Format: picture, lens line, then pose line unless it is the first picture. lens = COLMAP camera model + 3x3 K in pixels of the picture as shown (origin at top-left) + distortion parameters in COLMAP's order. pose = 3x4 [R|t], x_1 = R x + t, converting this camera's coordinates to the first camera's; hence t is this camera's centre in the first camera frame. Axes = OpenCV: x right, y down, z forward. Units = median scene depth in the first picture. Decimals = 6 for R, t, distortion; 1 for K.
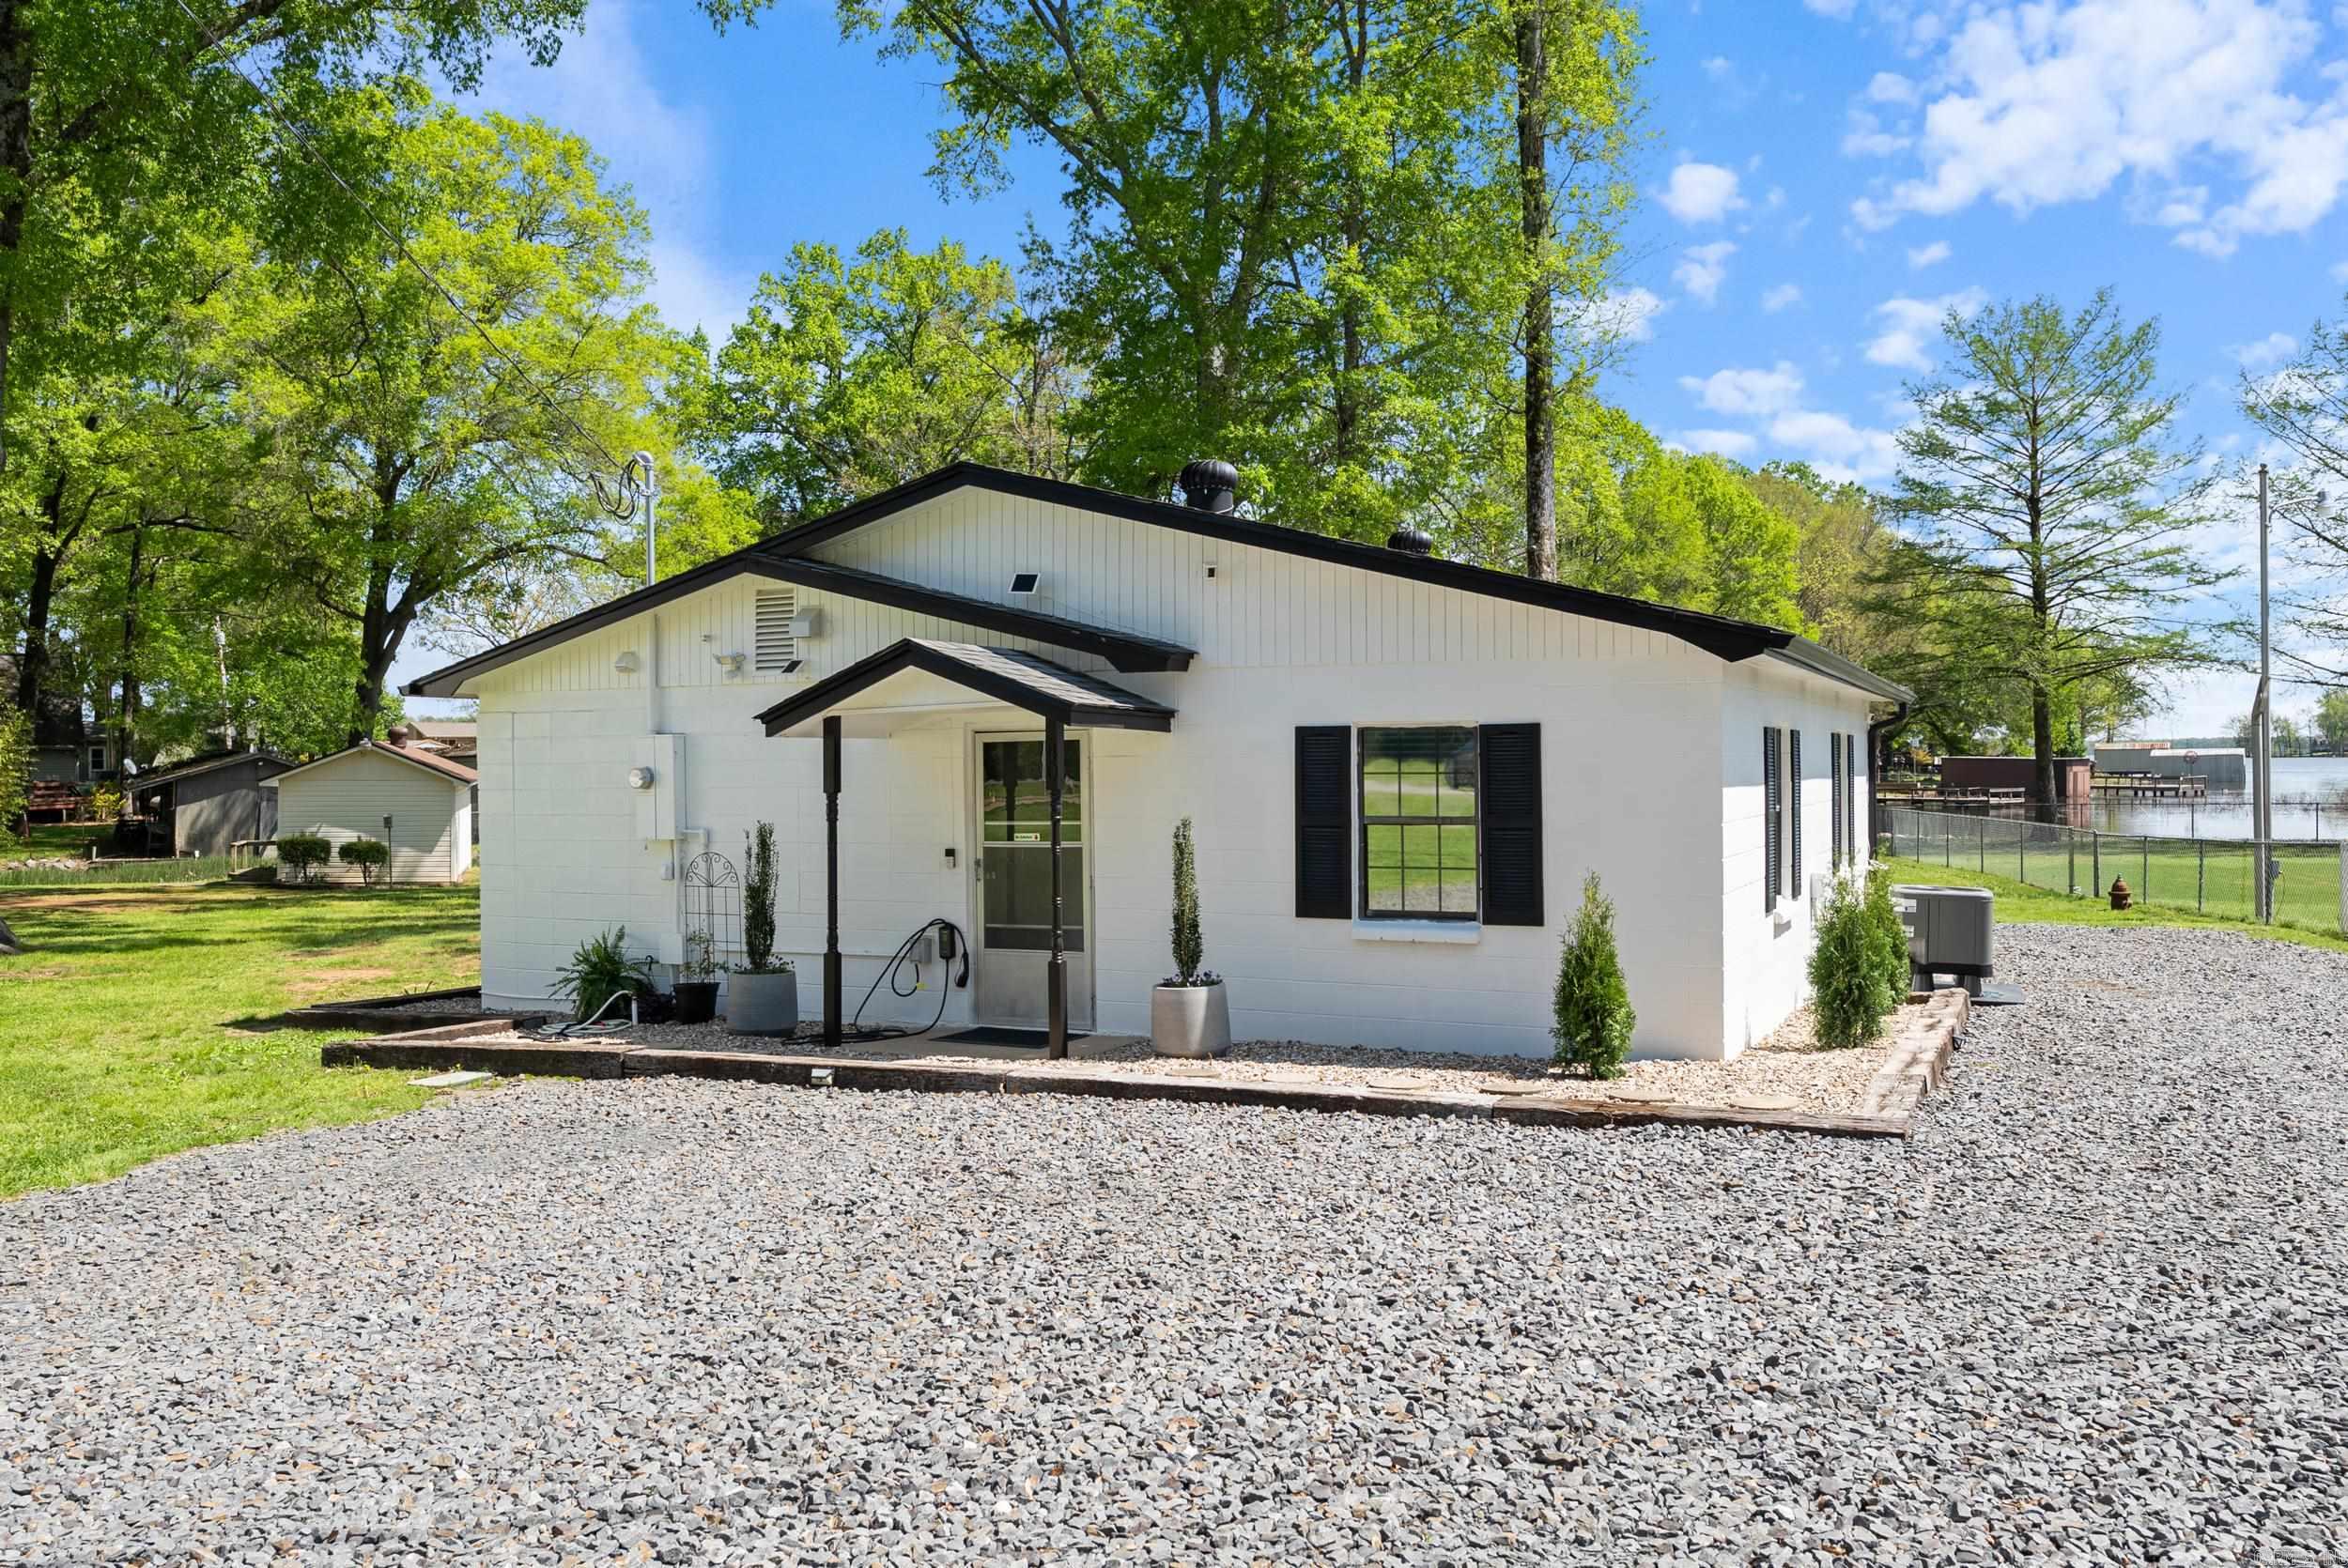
lens RADIAL K [[1760.6, 0, 1173.8], [0, 1760.6, 787.2], [0, 0, 1]] dist [-0.002541, -0.003379]
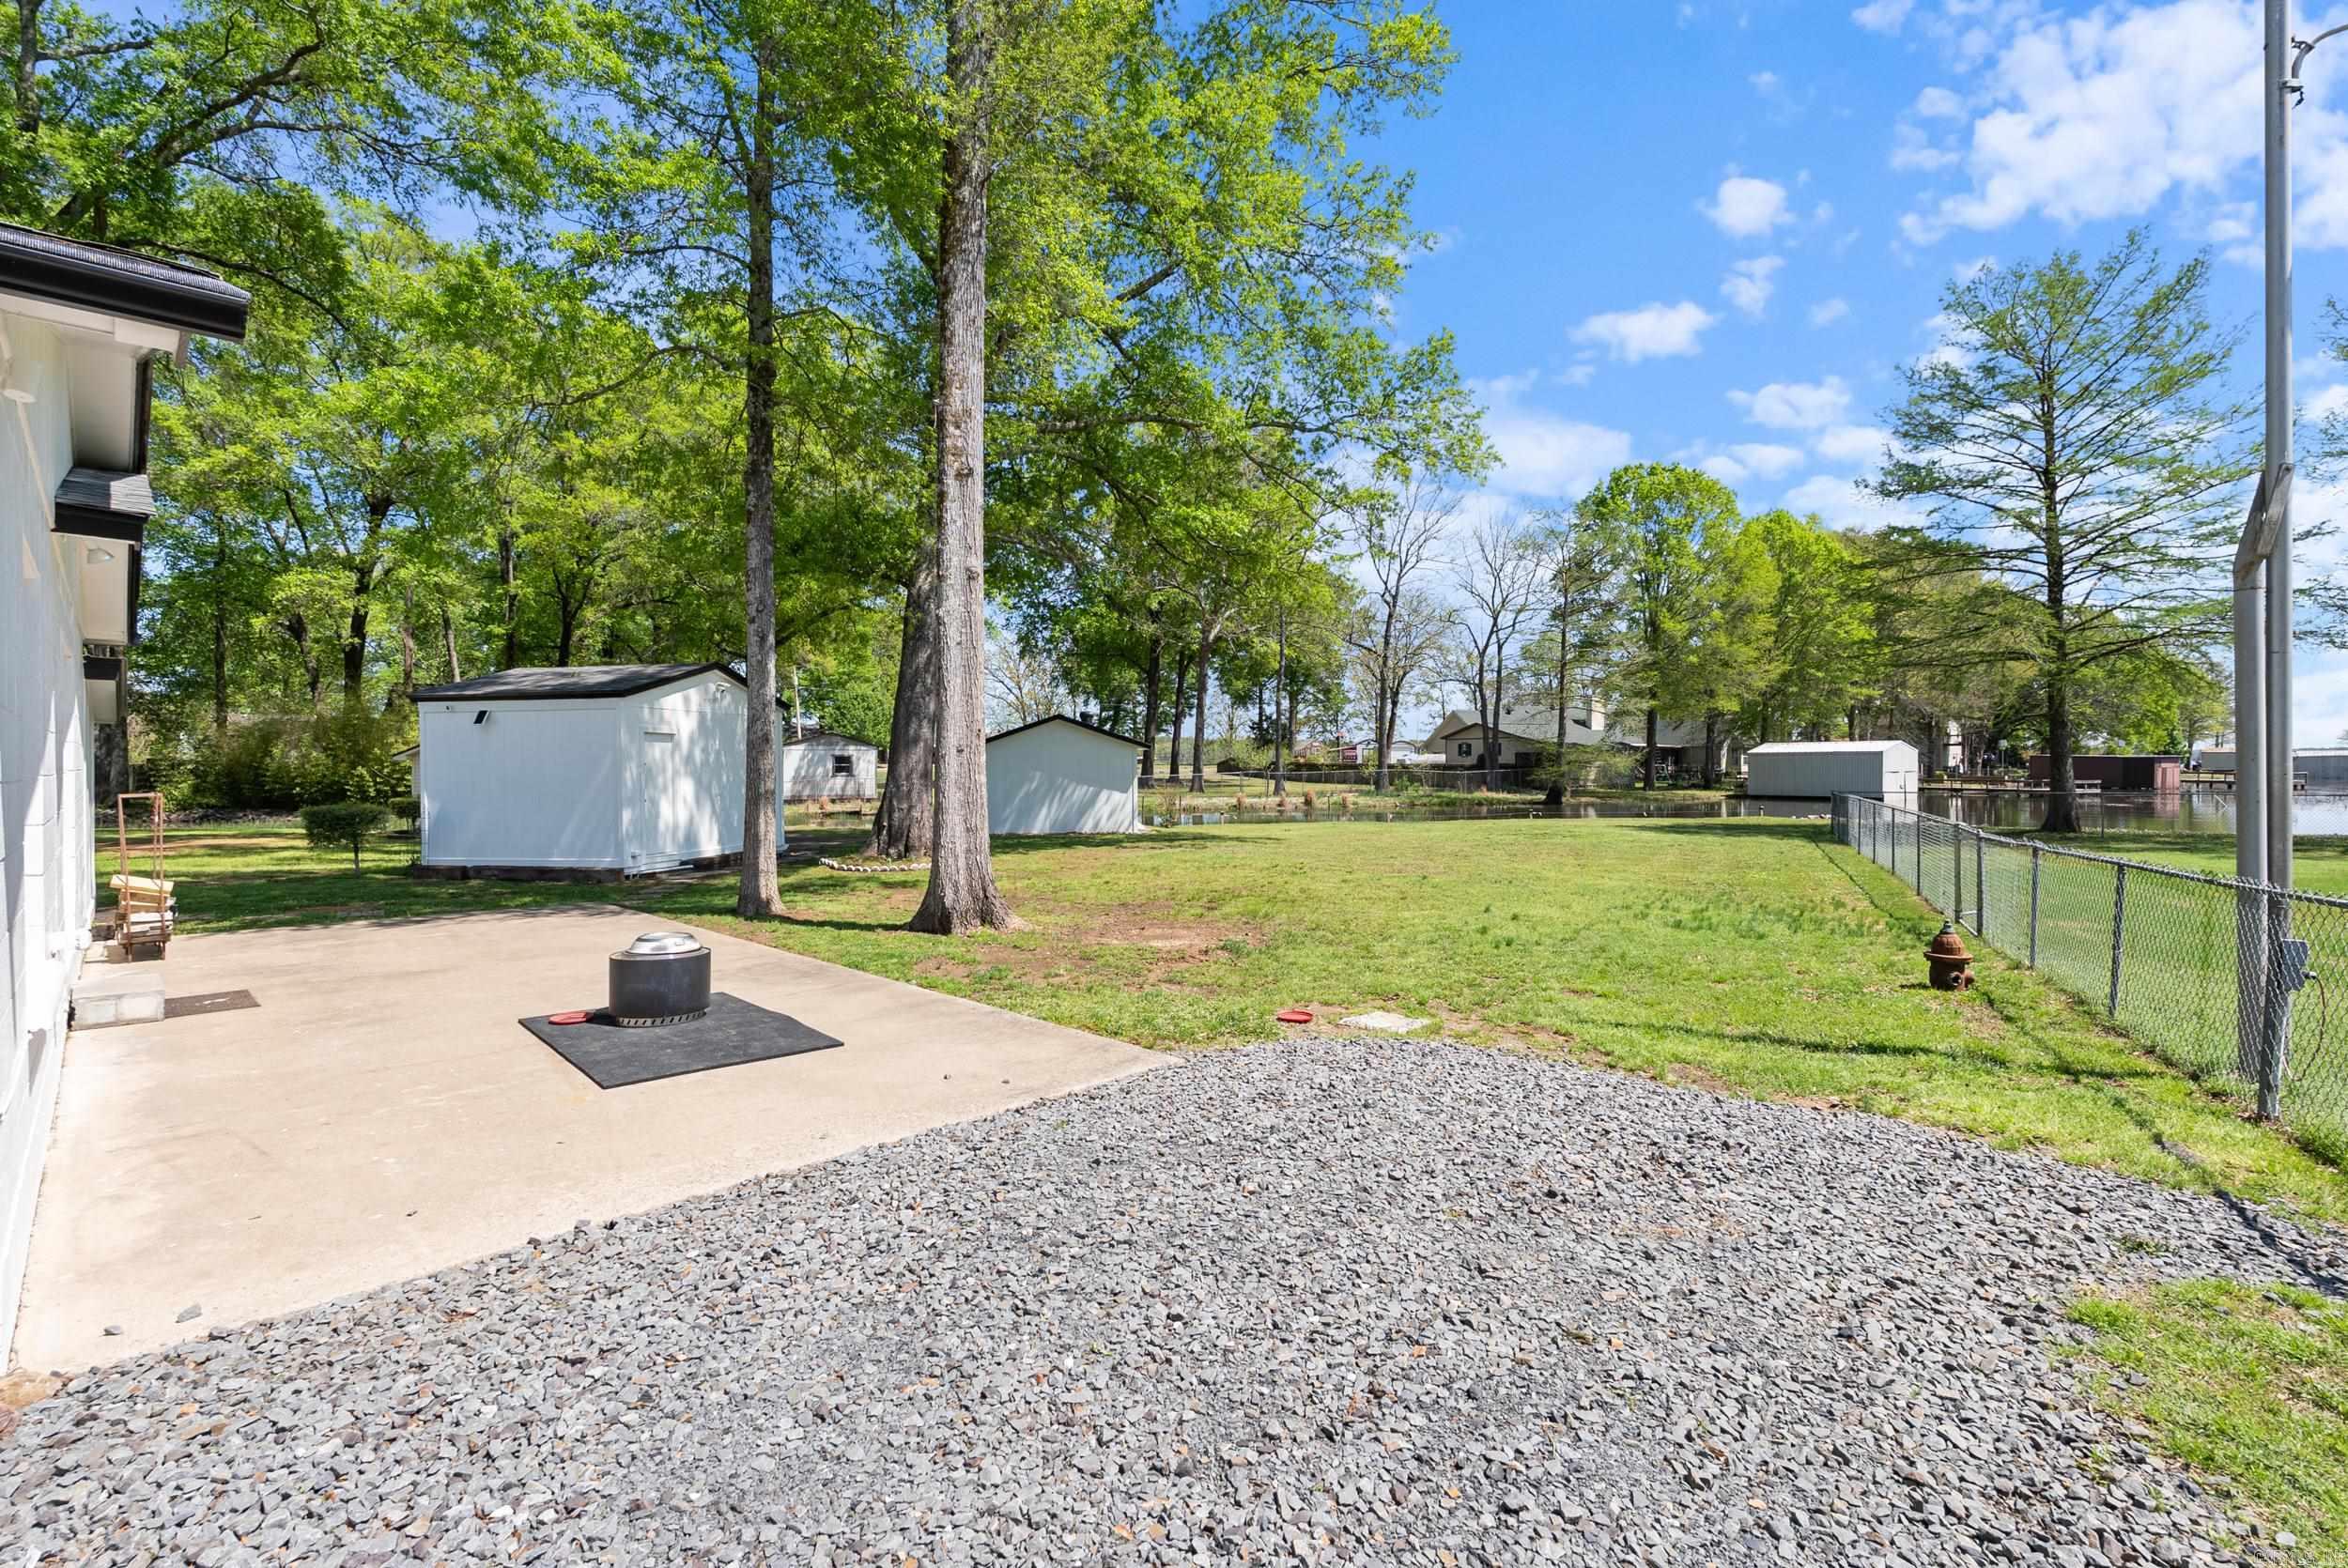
lens RADIAL K [[1065.3, 0, 1186.8], [0, 1065.3, 773.7], [0, 0, 1]] dist [0.005592, 0.001049]
pose [[0.960405, 0.009869, -0.278432, 0.202229], [-0.010095, 0.999949, 0.000620, 0.003713], [0.278424, 0.002215, 0.960456, 0.312013]]
